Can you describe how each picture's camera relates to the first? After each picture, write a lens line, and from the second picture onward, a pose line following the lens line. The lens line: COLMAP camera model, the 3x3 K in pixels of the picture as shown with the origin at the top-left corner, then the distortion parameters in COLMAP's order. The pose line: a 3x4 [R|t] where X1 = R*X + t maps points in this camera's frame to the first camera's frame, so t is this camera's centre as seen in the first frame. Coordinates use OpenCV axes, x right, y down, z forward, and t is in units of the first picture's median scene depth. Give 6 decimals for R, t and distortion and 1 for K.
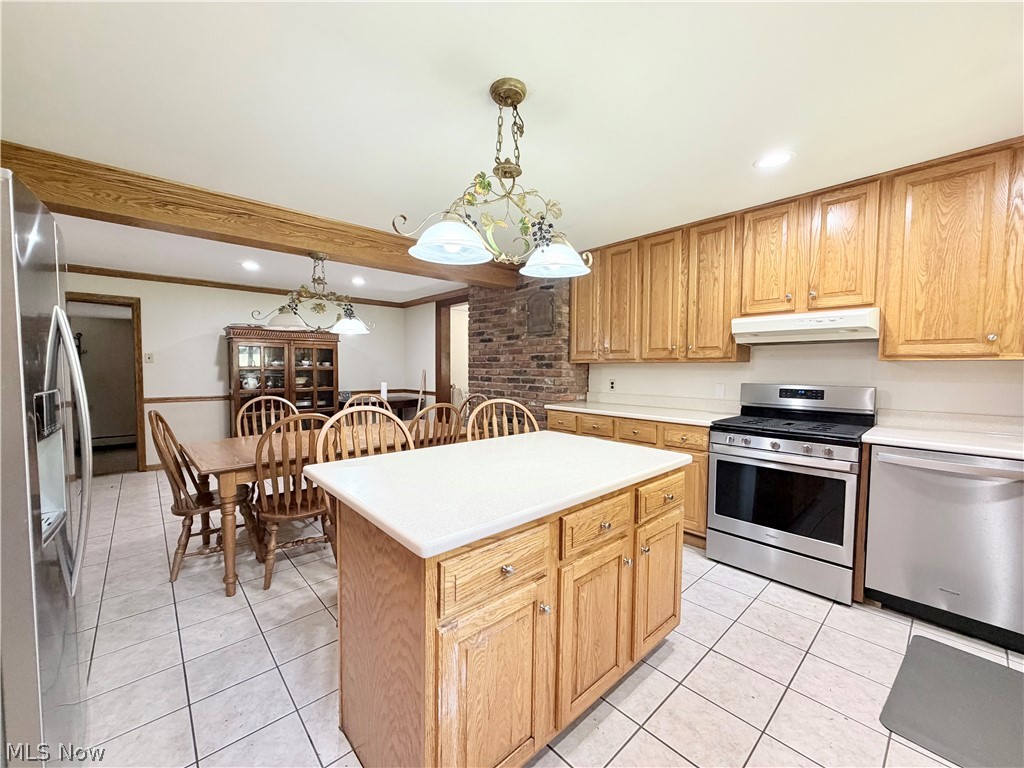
lens RADIAL K [[409.0, 0, 511.1], [0, 409.0, 384.9], [0, 0, 1]] dist [-0.003142, 0.001381]
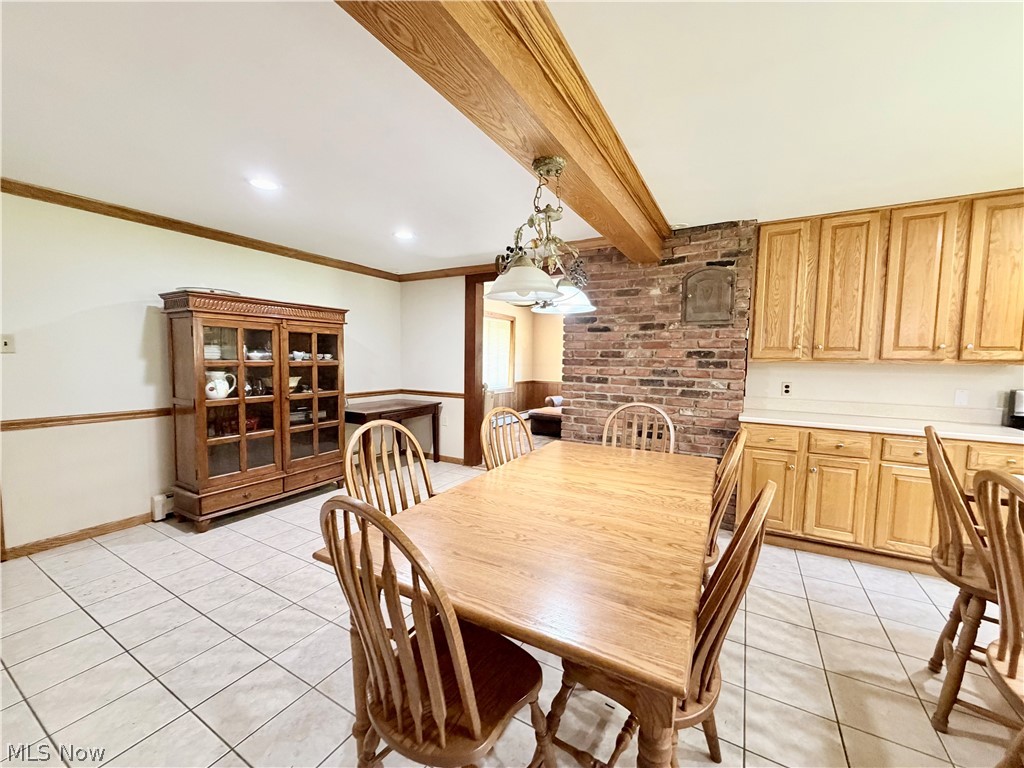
lens RADIAL K [[409.0, 0, 505.5], [0, 409.0, 385.4], [0, 0, 1]] dist [-0.003142, 0.001381]
pose [[0.952586, -0.011502, 0.304051, -0.505687], [0.003318, 0.999619, 0.027418, -0.028409], [-0.304250, -0.025109, 0.952261, 0.357251]]
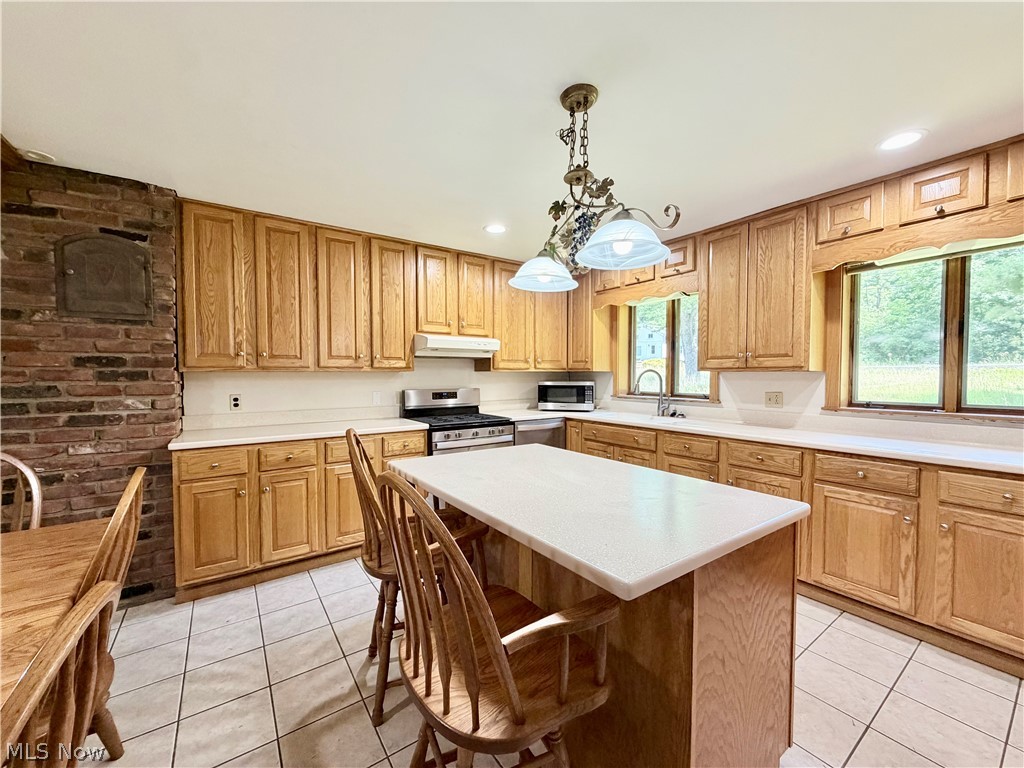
lens RADIAL K [[409.0, 0, 508.5], [0, 409.0, 386.4], [0, 0, 1]] dist [-0.003142, 0.001381]
pose [[0.120127, -0.033445, 0.992195, -0.380890], [0.047768, 0.998469, 0.027873, -0.022584], [-0.991609, 0.044047, 0.121541, 0.399667]]
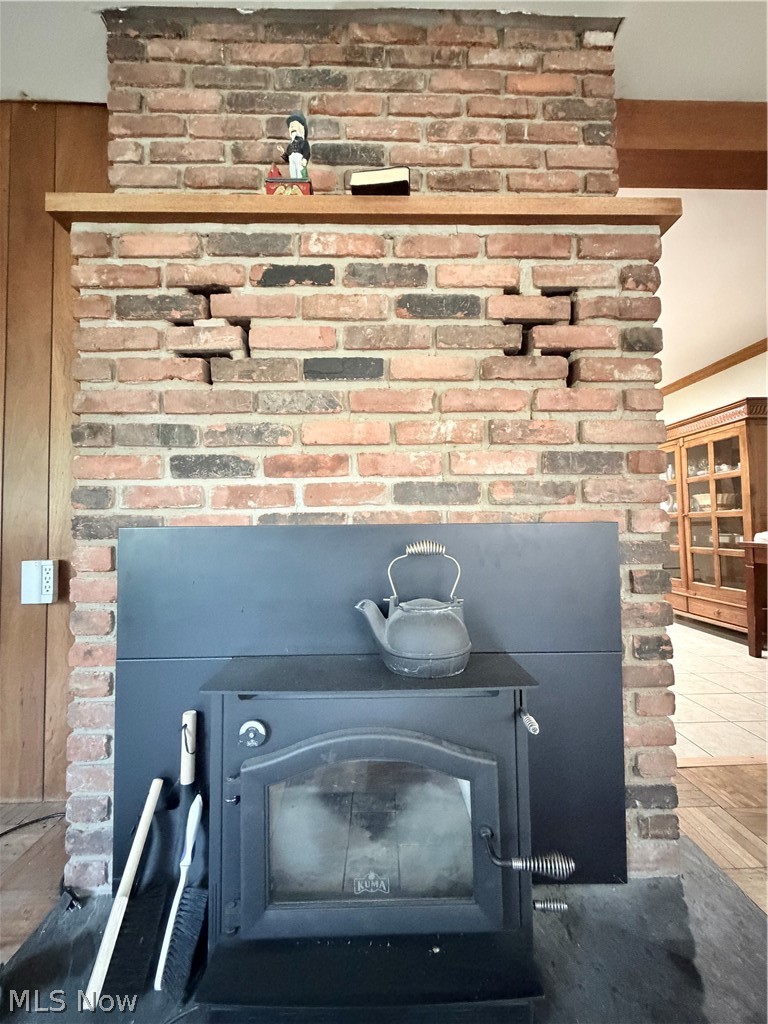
lens RADIAL K [[409.0, 0, 384.5], [0, 409.0, 511.9], [0, 0, 1]] dist [-0.003142, 0.001381]
pose [[-0.650428, -0.021394, -0.759267, 0.326453], [-0.018276, 0.999755, -0.012514, 0.030631], [0.759348, 0.005737, -0.650659, 1.341232]]
